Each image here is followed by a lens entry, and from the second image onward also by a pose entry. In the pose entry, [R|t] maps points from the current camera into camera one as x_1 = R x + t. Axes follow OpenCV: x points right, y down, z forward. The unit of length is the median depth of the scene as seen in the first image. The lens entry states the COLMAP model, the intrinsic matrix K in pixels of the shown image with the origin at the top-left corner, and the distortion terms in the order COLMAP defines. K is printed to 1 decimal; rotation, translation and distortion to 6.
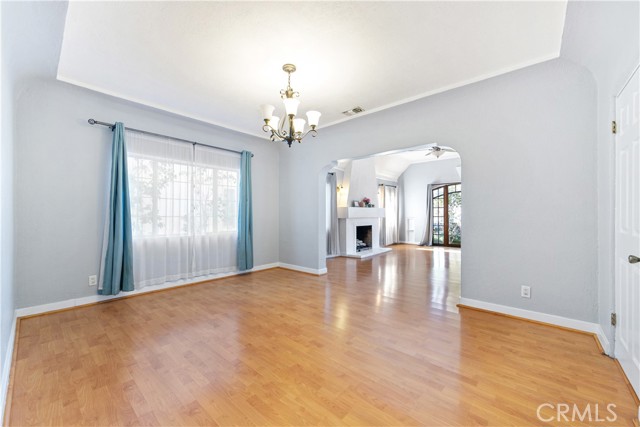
lens RADIAL K [[245.2, 0, 335.3], [0, 245.2, 215.1], [0, 0, 1]] dist [-0.007523, -0.000155]
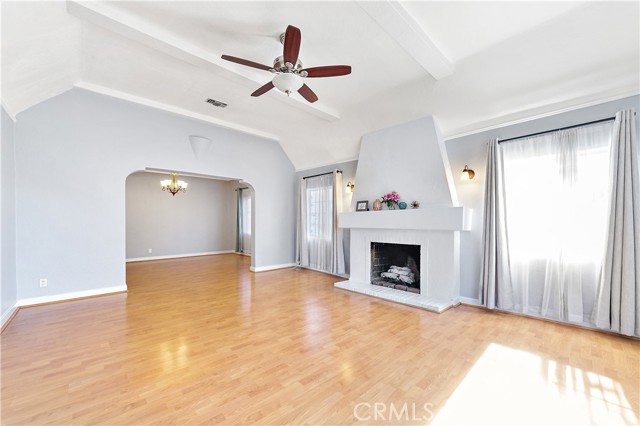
lens RADIAL K [[253.9, 0, 323.2], [0, 253.9, 230.6], [0, 0, 1]] dist [-0.004511, 0.000004]
pose [[-0.129723, 0.032367, -0.991022, 0.773354], [-0.003144, 0.999449, 0.033054, -0.004092], [0.991545, 0.007403, -0.129549, 1.005436]]
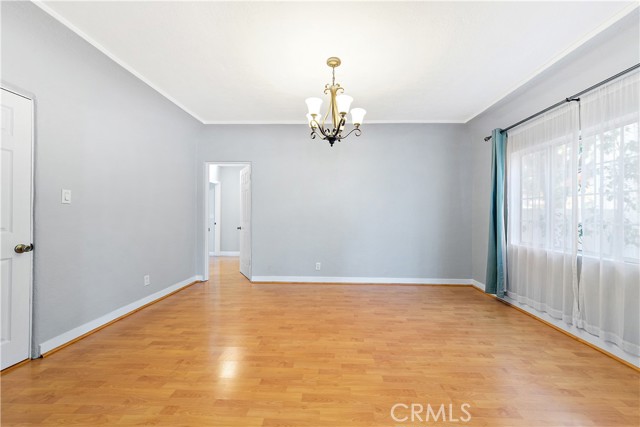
lens RADIAL K [[245.2, 0, 323.8], [0, 245.2, 216.2], [0, 0, 1]] dist [-0.007523, -0.000155]
pose [[-0.808408, -0.006494, -0.588587, 0.141947], [-0.012005, 0.999913, 0.005456, -0.005304], [0.588501, 0.011477, -0.808415, 0.619112]]
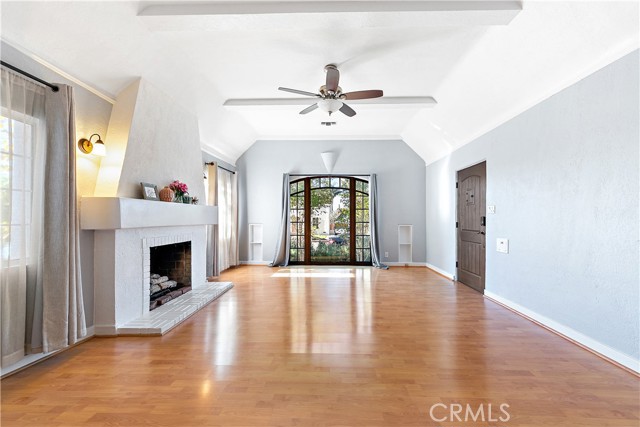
lens RADIAL K [[253.9, 0, 322.3], [0, 253.9, 216.6], [0, 0, 1]] dist [-0.004511, 0.000004]
pose [[0.802648, 0.010552, 0.596360, 0.066539], [-0.005143, 0.999929, -0.010771, -0.002782], [-0.596431, 0.005578, 0.802645, 0.505529]]
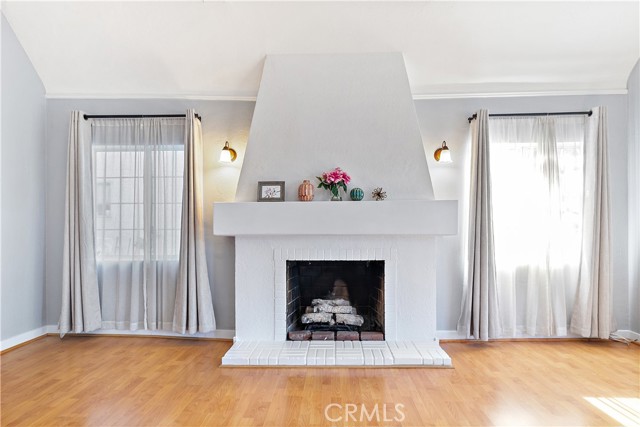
lens RADIAL K [[353.2, 0, 327.8], [0, 353.2, 222.5], [0, 0, 1]] dist [-0.009408, 0.007405]
pose [[0.609938, 0.002306, -0.792446, 0.515347], [0.000268, 0.999995, 0.003116, -0.006766], [0.792449, -0.002113, 0.609934, 0.788670]]
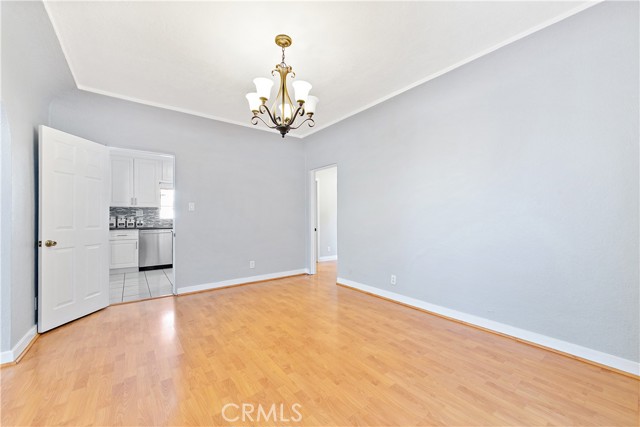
lens RADIAL K [[257.6, 0, 319.9], [0, 257.6, 214.2], [0, 0, 1]] dist [-0.000960, -0.000522]
pose [[-0.965907, 0.003738, 0.258861, -0.187015], [0.003111, 0.999991, -0.002830, -0.002384], [-0.258869, -0.001929, -0.965911, 0.637943]]
